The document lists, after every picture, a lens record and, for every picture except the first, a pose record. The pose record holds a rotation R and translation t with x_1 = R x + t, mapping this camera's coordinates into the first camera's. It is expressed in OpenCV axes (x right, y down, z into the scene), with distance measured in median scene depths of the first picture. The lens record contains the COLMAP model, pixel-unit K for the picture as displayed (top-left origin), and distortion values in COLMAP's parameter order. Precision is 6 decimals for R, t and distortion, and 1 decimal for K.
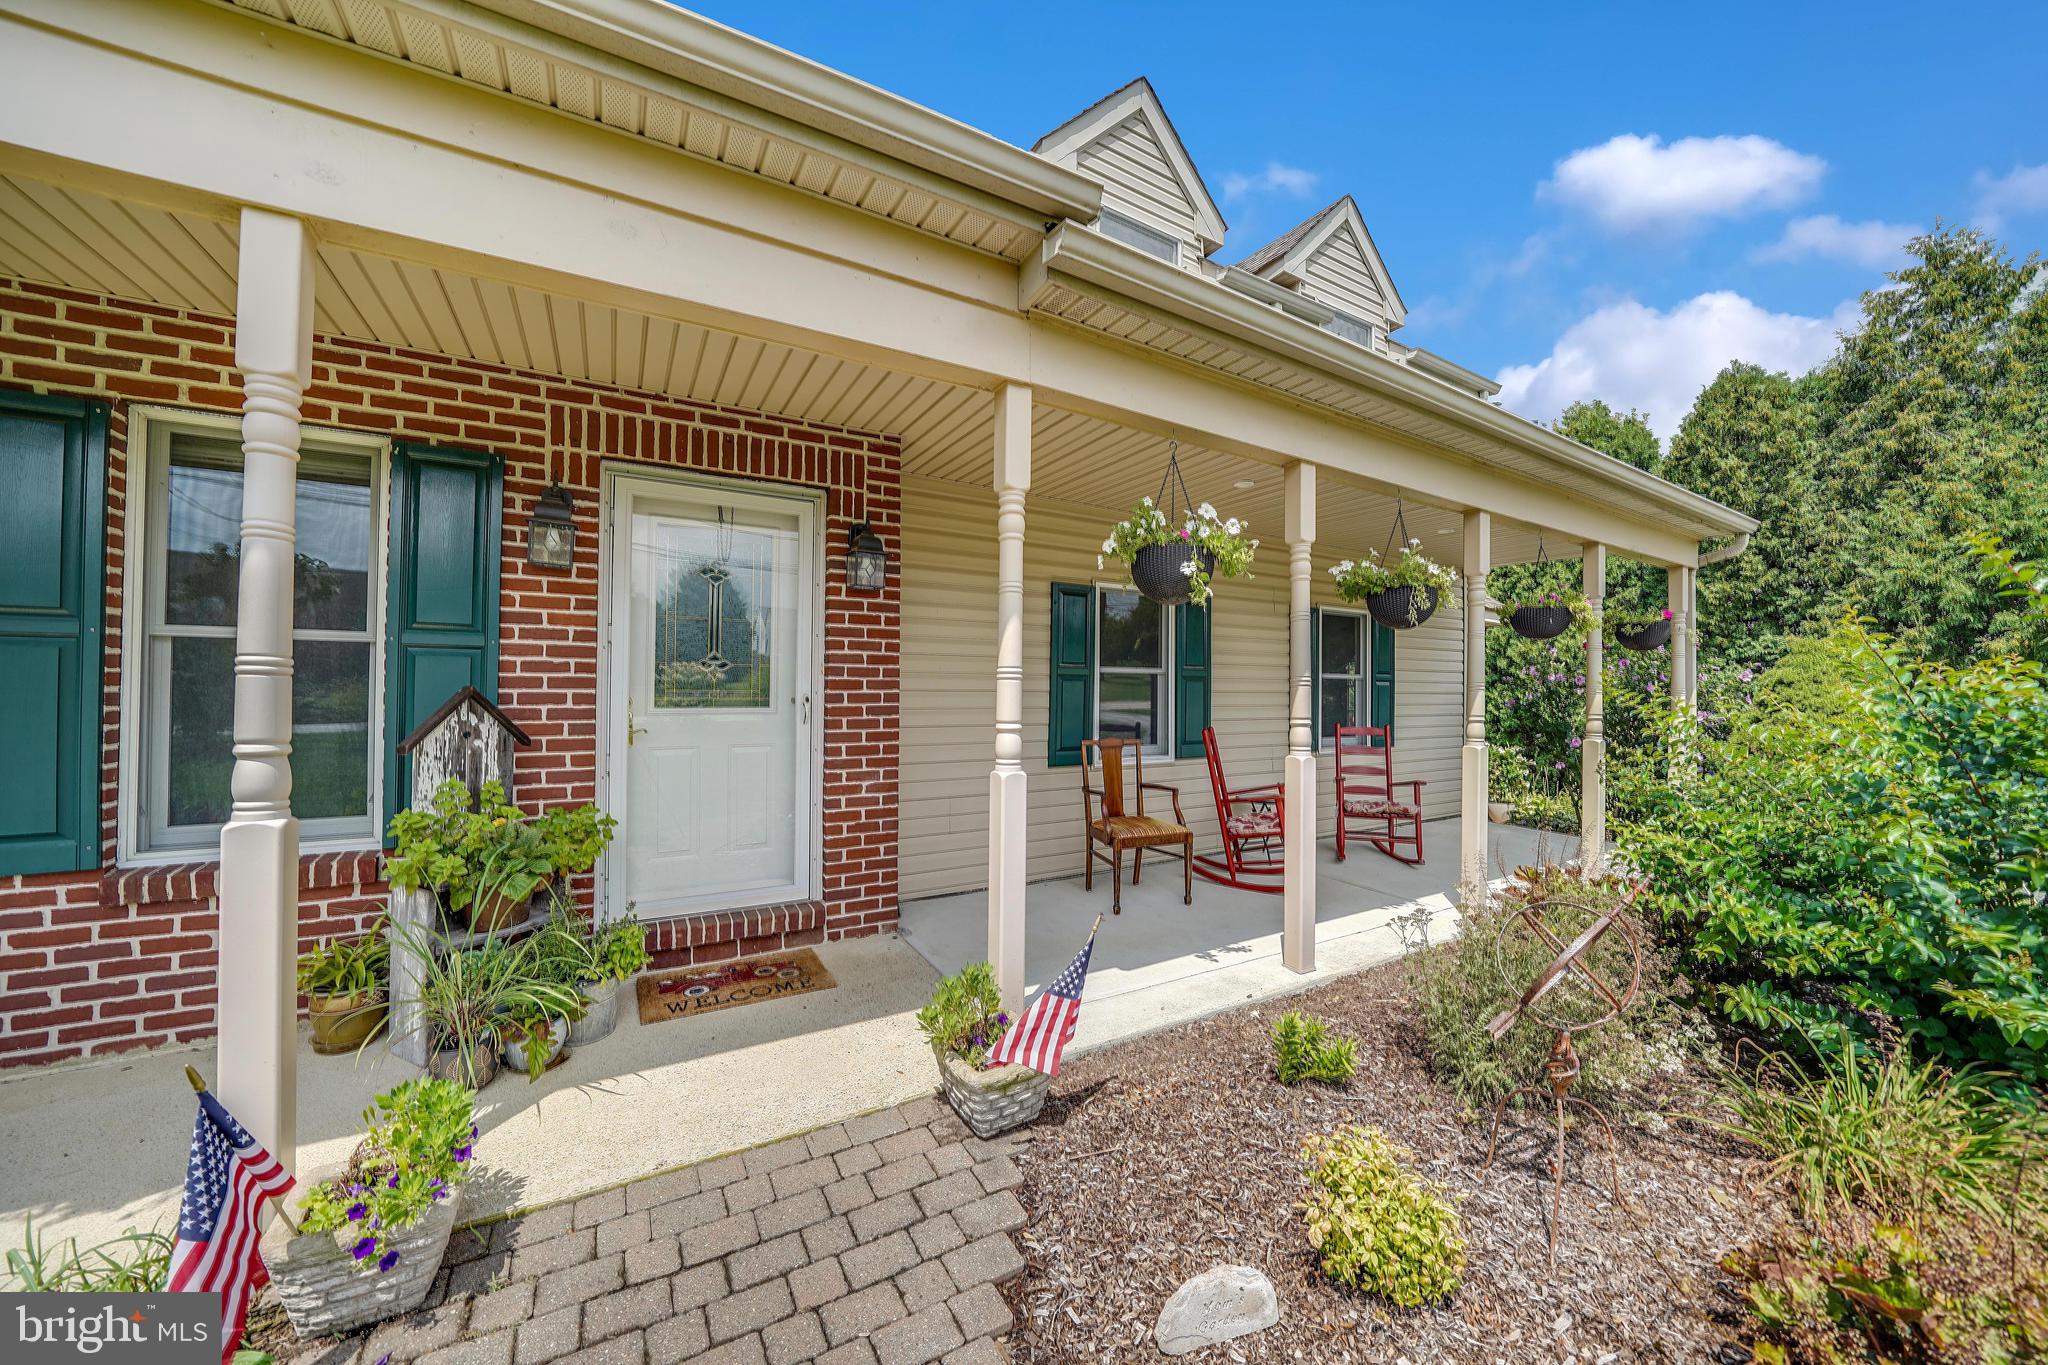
lens RADIAL K [[709.7, 0, 1024.9], [0, 709.7, 681.9], [0, 0, 1]] dist [-0.016826, 0.000521]
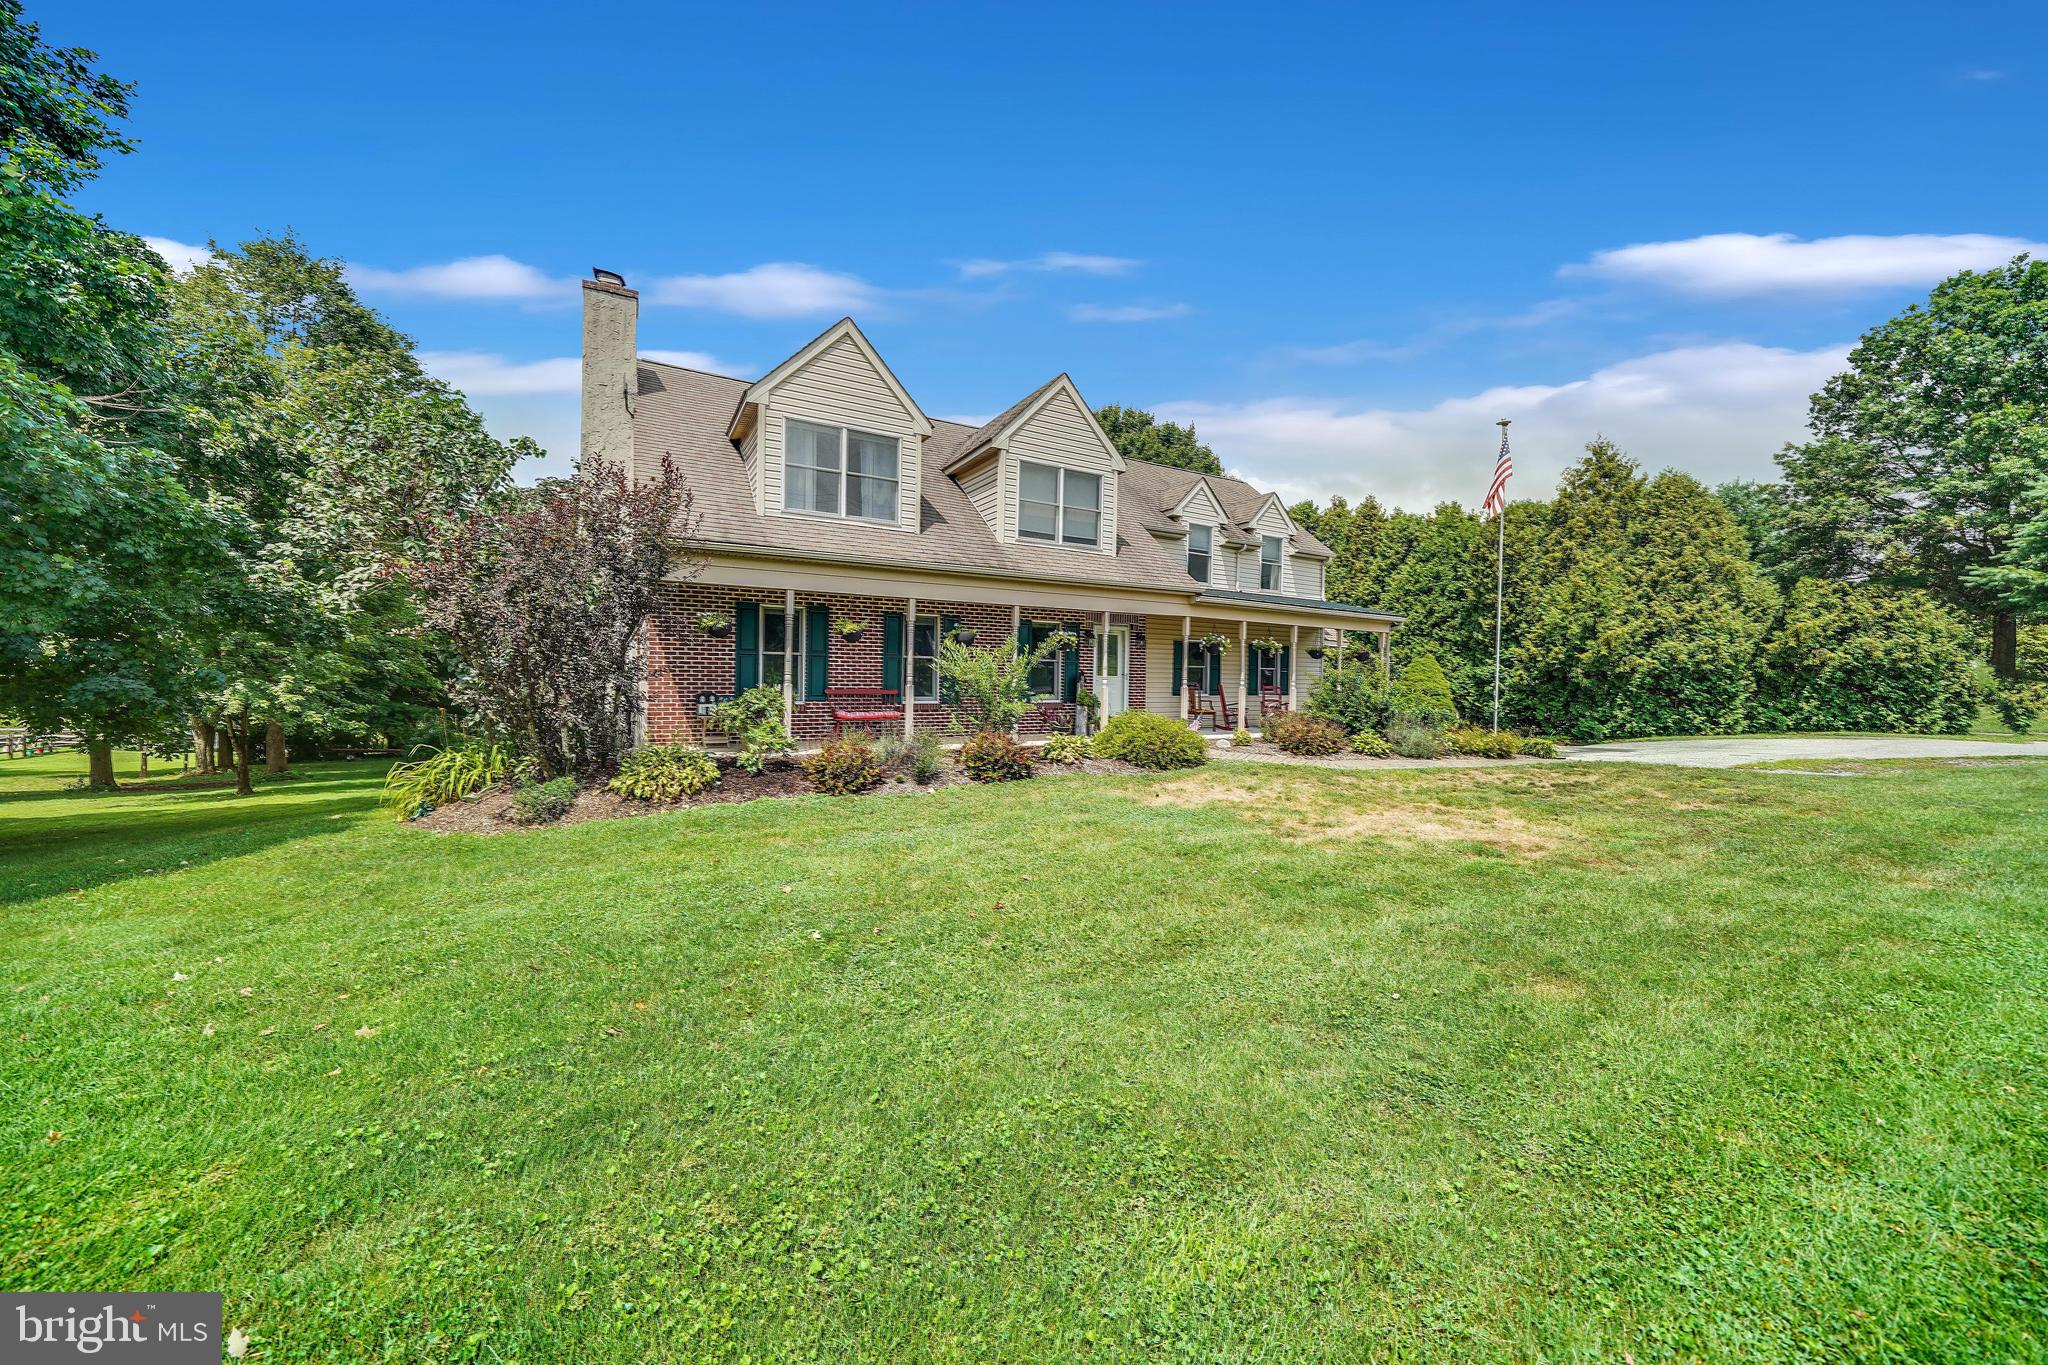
lens RADIAL K [[709.7, 0, 1042.8], [0, 709.7, 674.7], [0, 0, 1]] dist [-0.016826, 0.000521]
pose [[0.999874, 0.008871, 0.013199, -0.533010], [-0.009031, 0.999885, 0.012160, -0.011735], [-0.013089, -0.012278, 0.999839, -1.994326]]
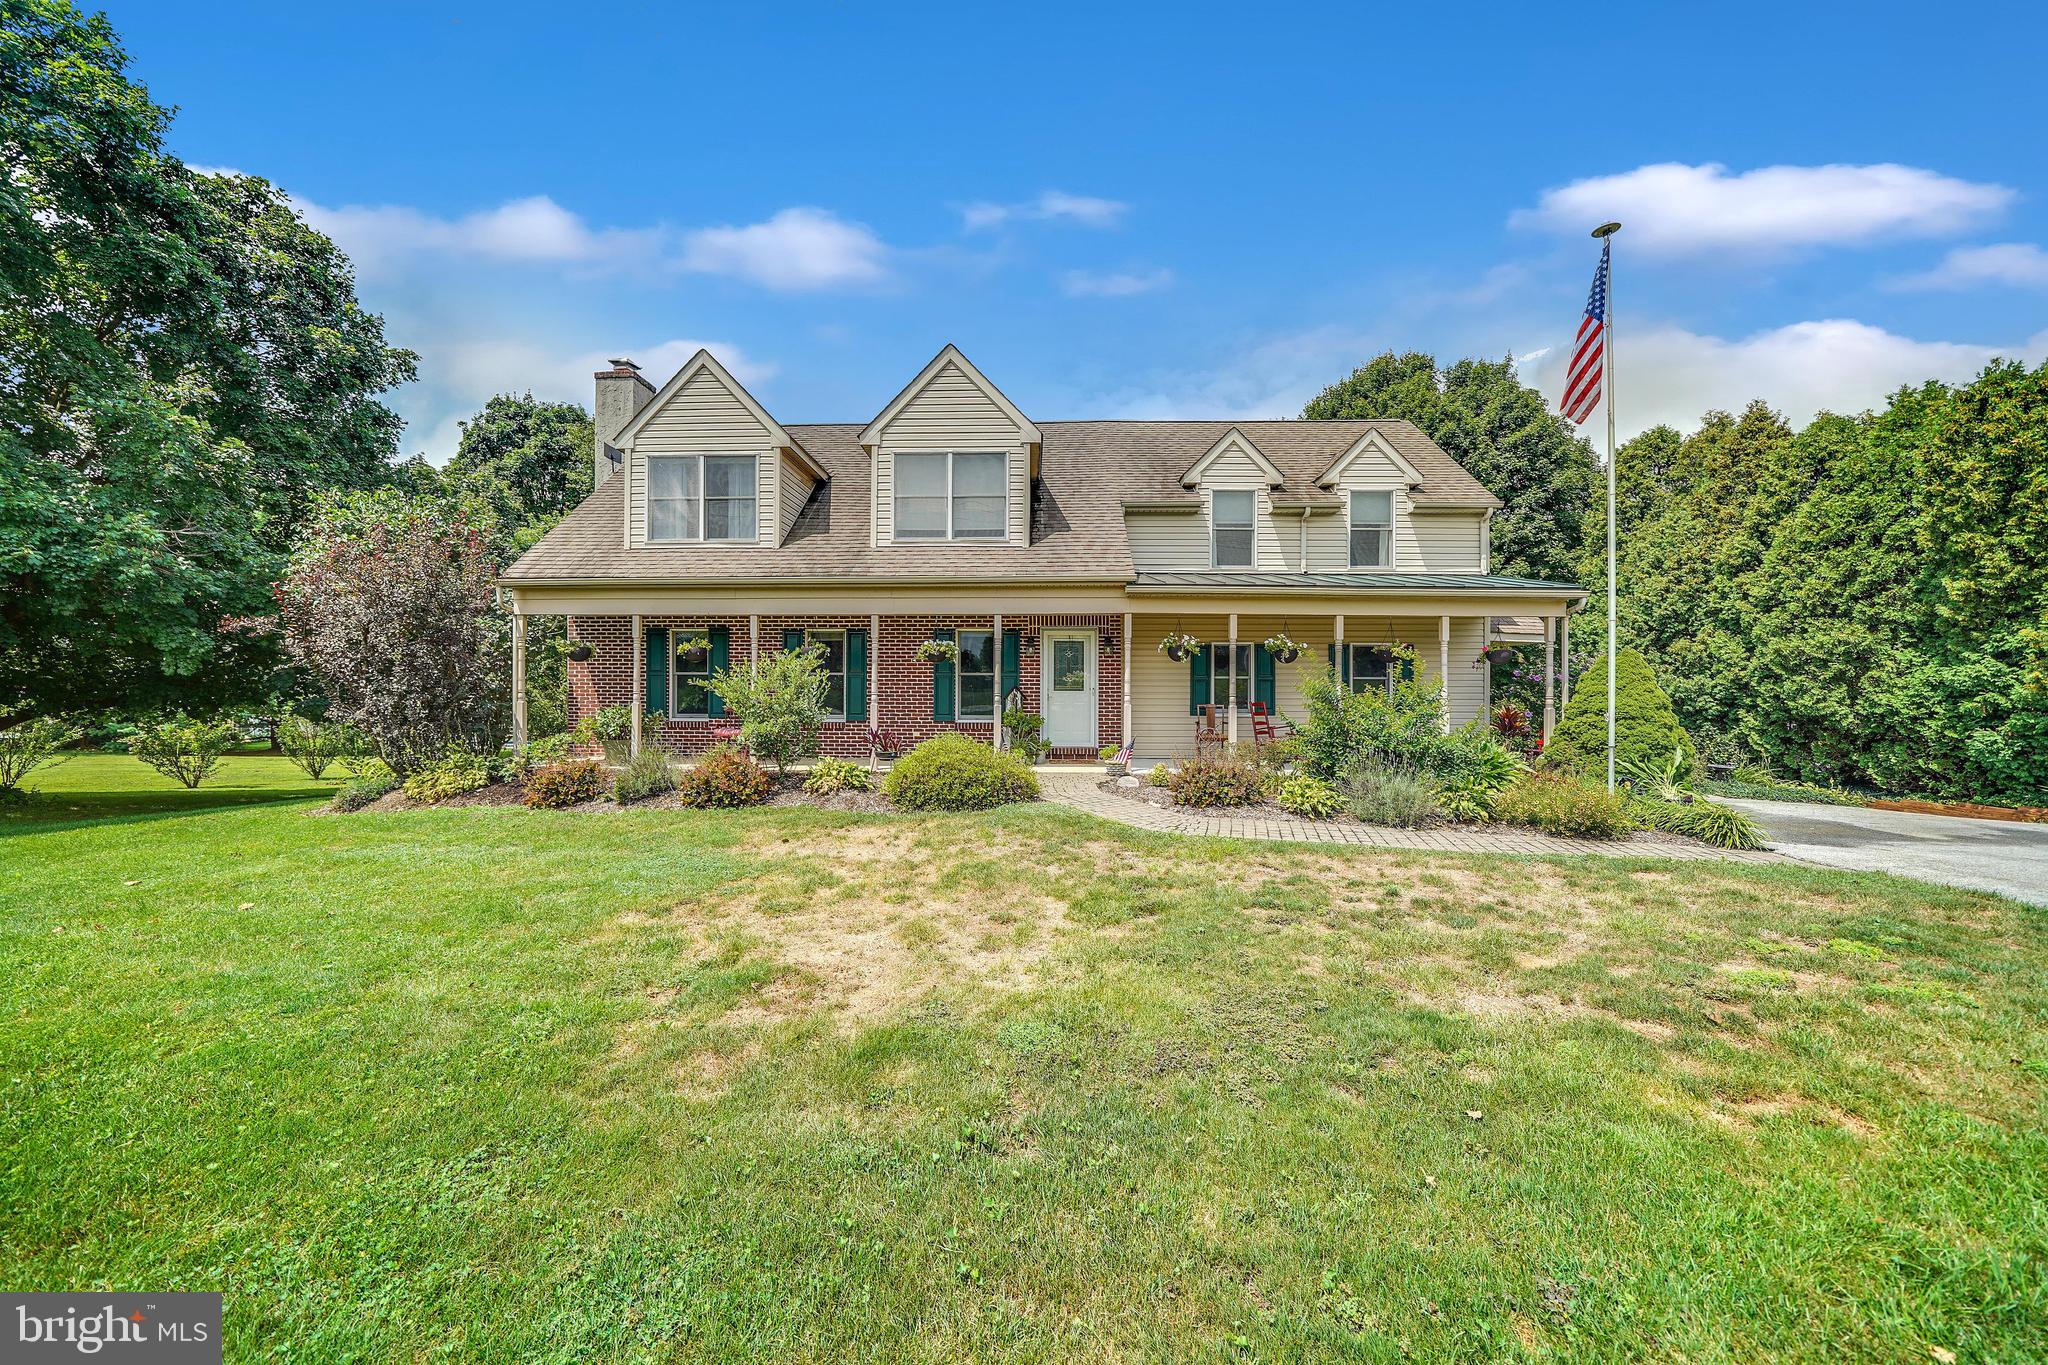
lens RADIAL K [[709.7, 0, 1038.3], [0, 709.7, 683.2], [0, 0, 1]] dist [-0.016826, 0.000521]
pose [[0.856881, -0.008099, -0.515450, 0.765900], [0.009022, 0.999959, -0.000715, -0.001798], [0.515435, -0.004038, 0.856919, -1.288341]]
